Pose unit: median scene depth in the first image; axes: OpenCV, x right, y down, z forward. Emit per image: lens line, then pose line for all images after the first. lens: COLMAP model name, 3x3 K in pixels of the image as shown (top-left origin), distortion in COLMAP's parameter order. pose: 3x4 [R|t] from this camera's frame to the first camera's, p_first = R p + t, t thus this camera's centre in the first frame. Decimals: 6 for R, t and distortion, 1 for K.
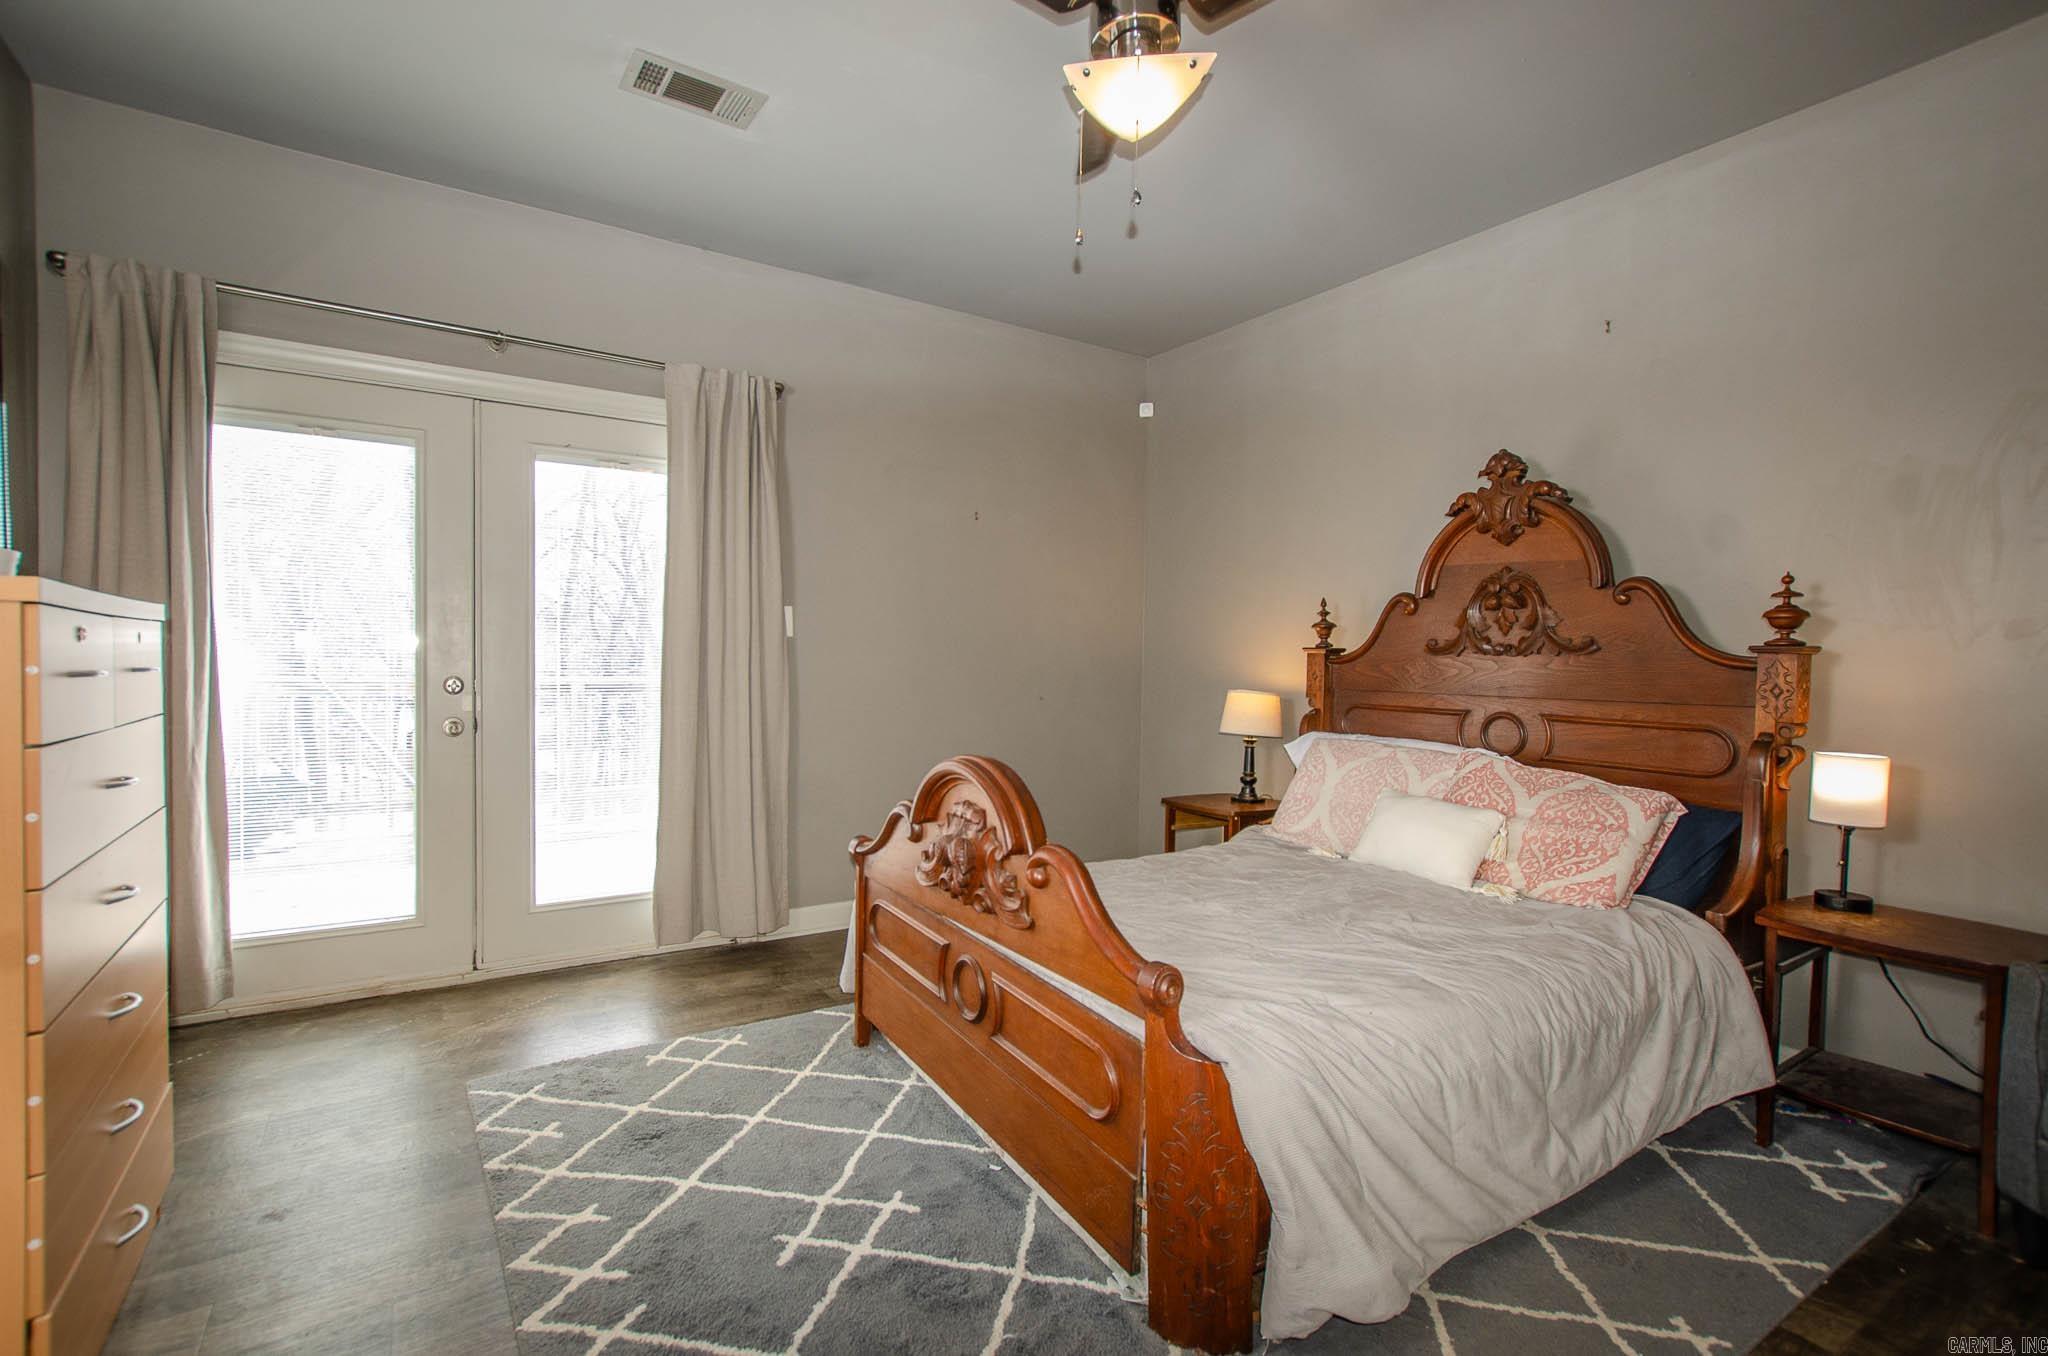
lens RADIAL K [[917.0, 0, 1002.9], [0, 917.0, 686.2], [0, 0, 1]] dist [0.000322, 0.000753]
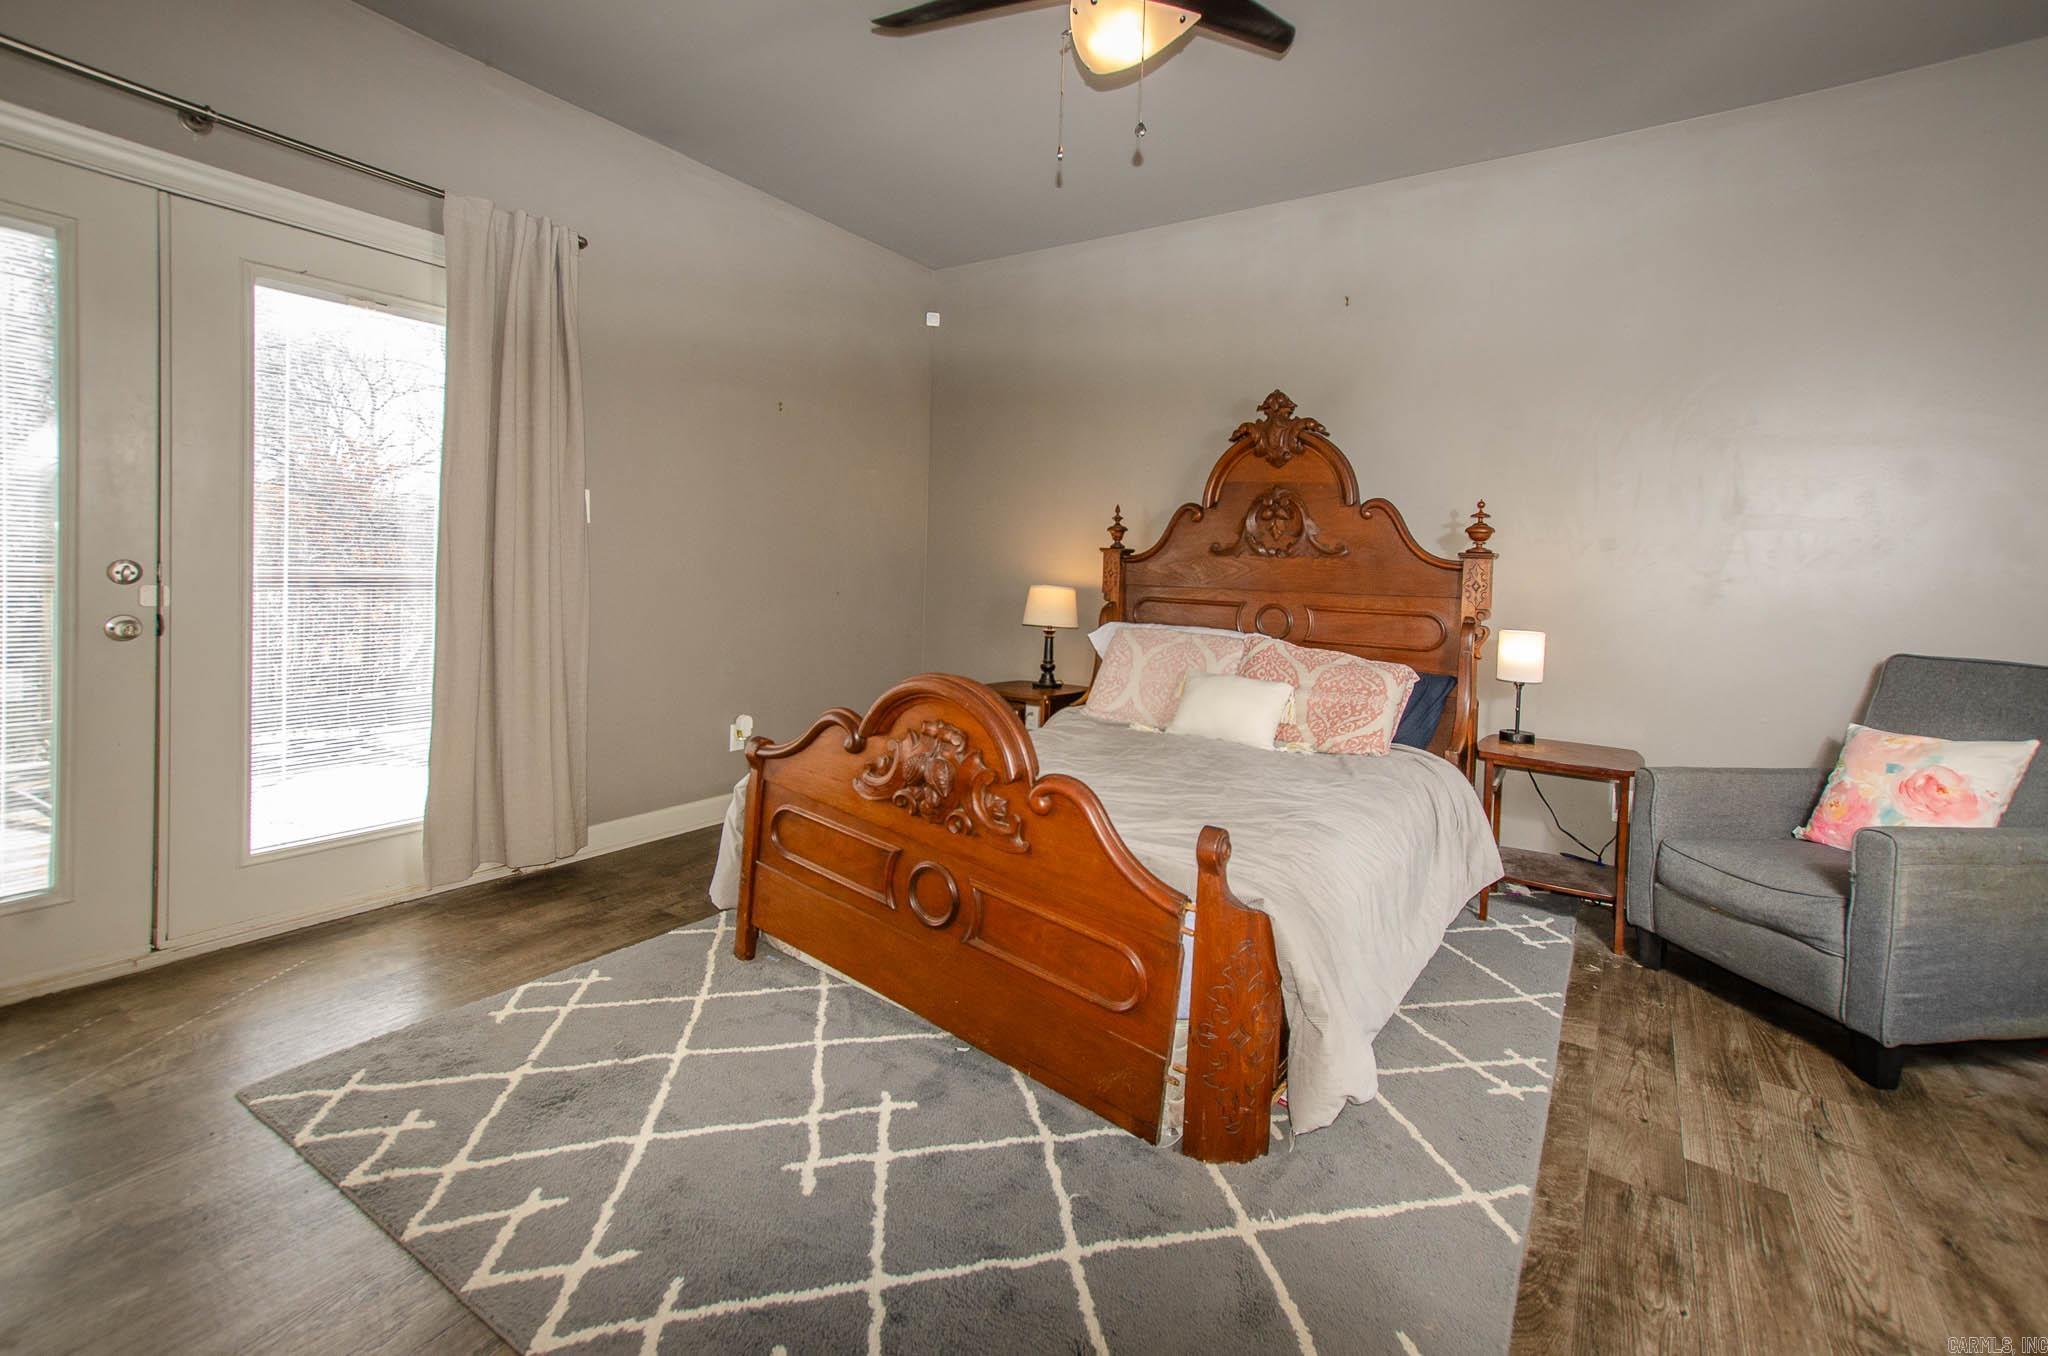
lens RADIAL K [[878.6, 0, 1034.3], [0, 878.6, 585.0], [0, 0, 1]] dist [0.001801, 0.004947]
pose [[0.916905, 0.005969, 0.399061, -0.261198], [-0.005222, 0.999982, -0.002958, 0.010178], [-0.399071, 0.000629, 0.916920, 0.059526]]
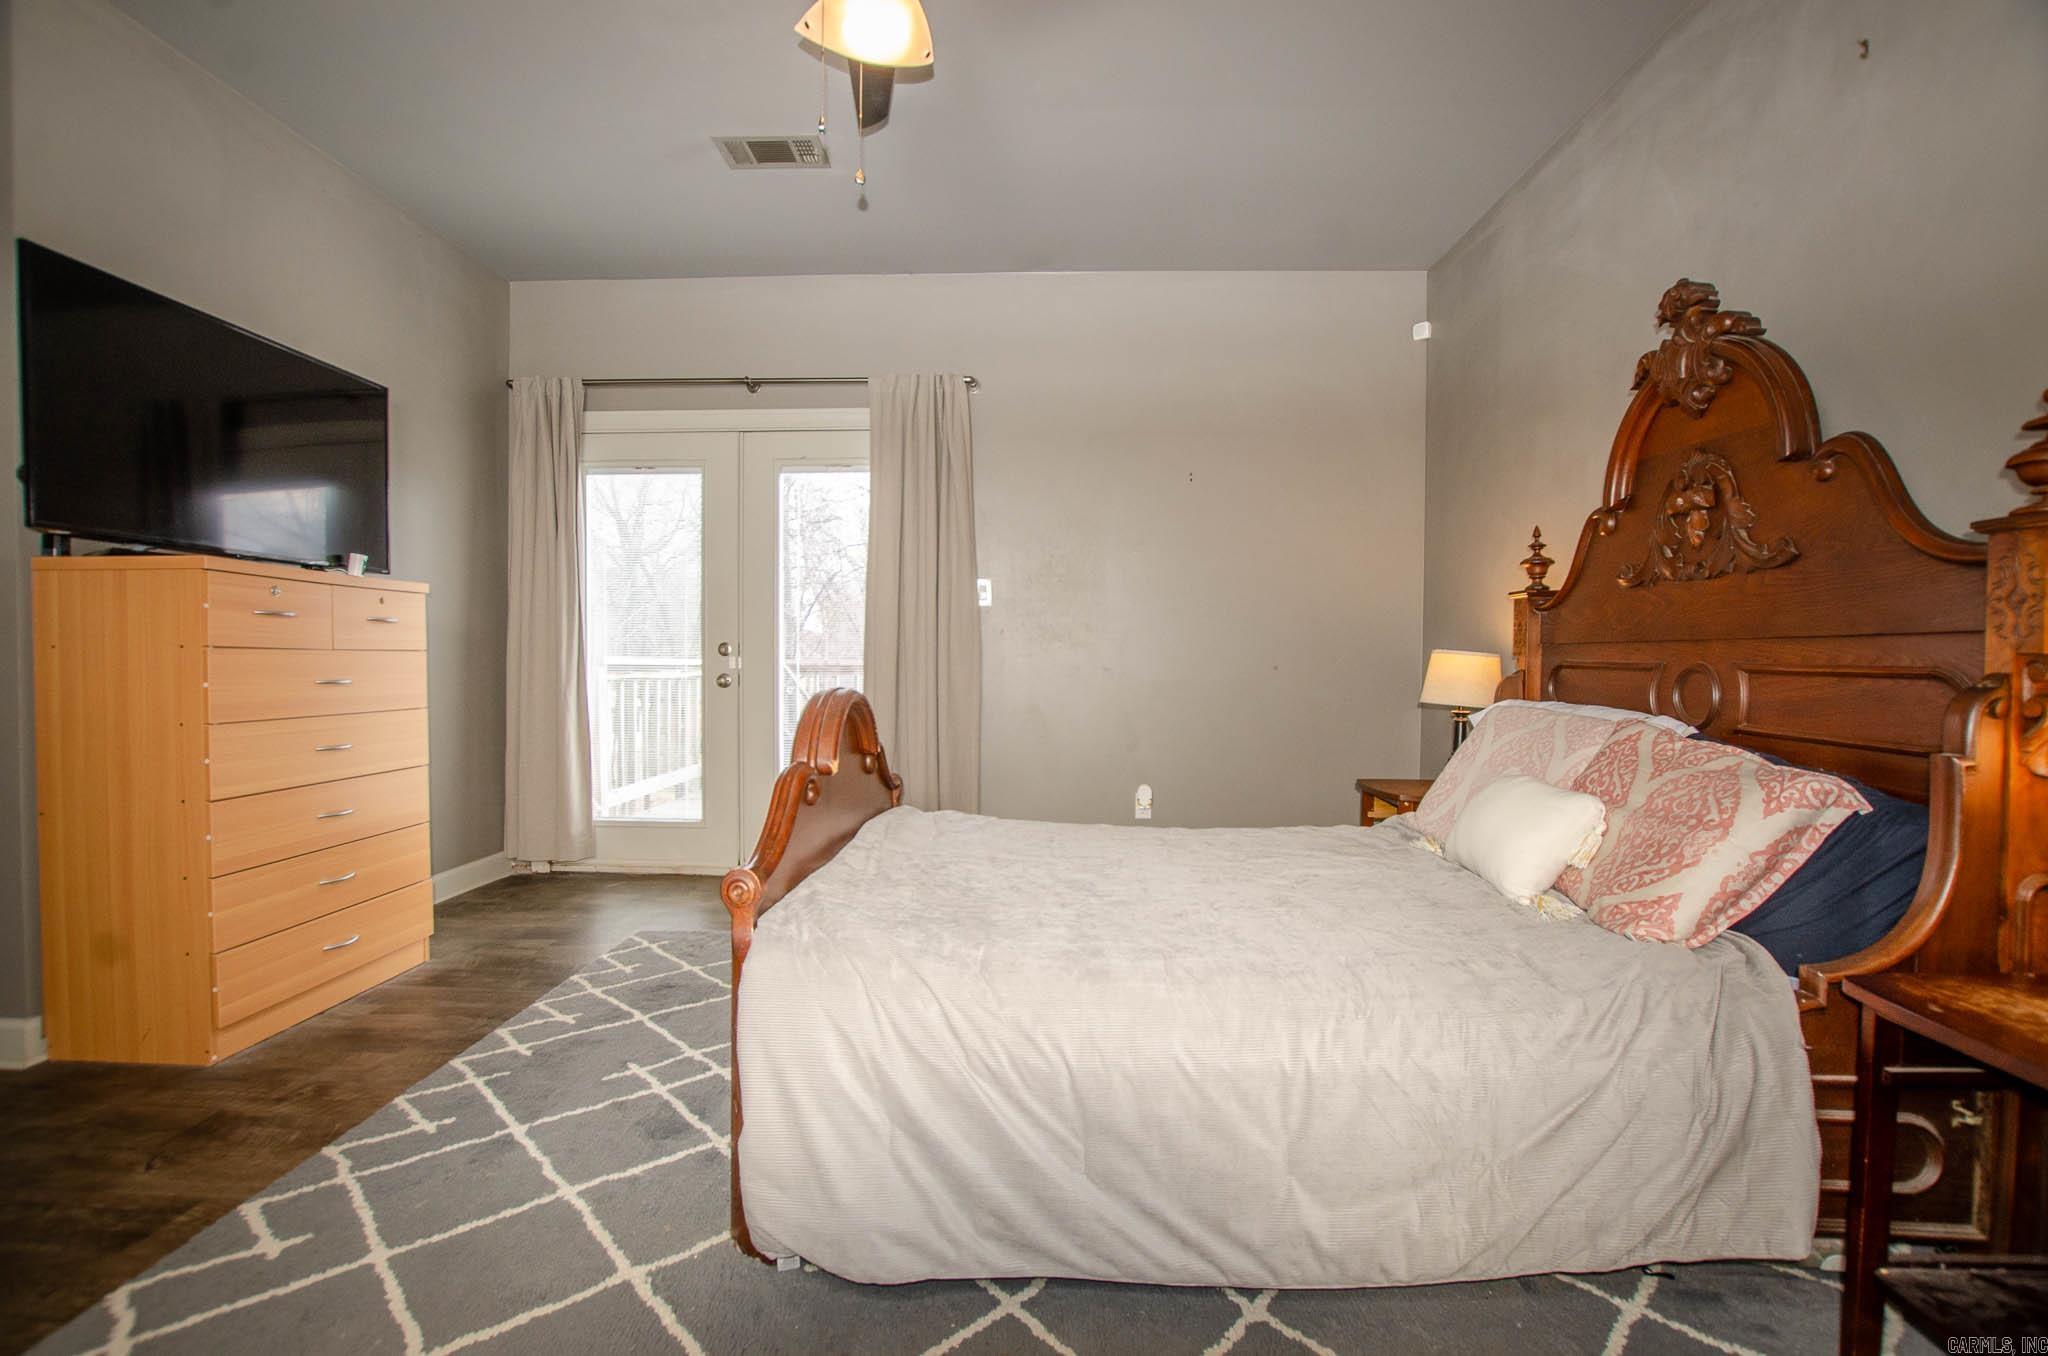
lens RADIAL K [[899.5, 0, 1018.1], [0, 899.5, 684.7], [0, 0, 1]] dist [-0.034289, 0.005976]
pose [[0.826140, 0.006726, -0.563425, 0.597989], [-0.009589, 0.999952, -0.002123, 0.060521], [0.563384, 0.007156, 0.826164, 0.210363]]
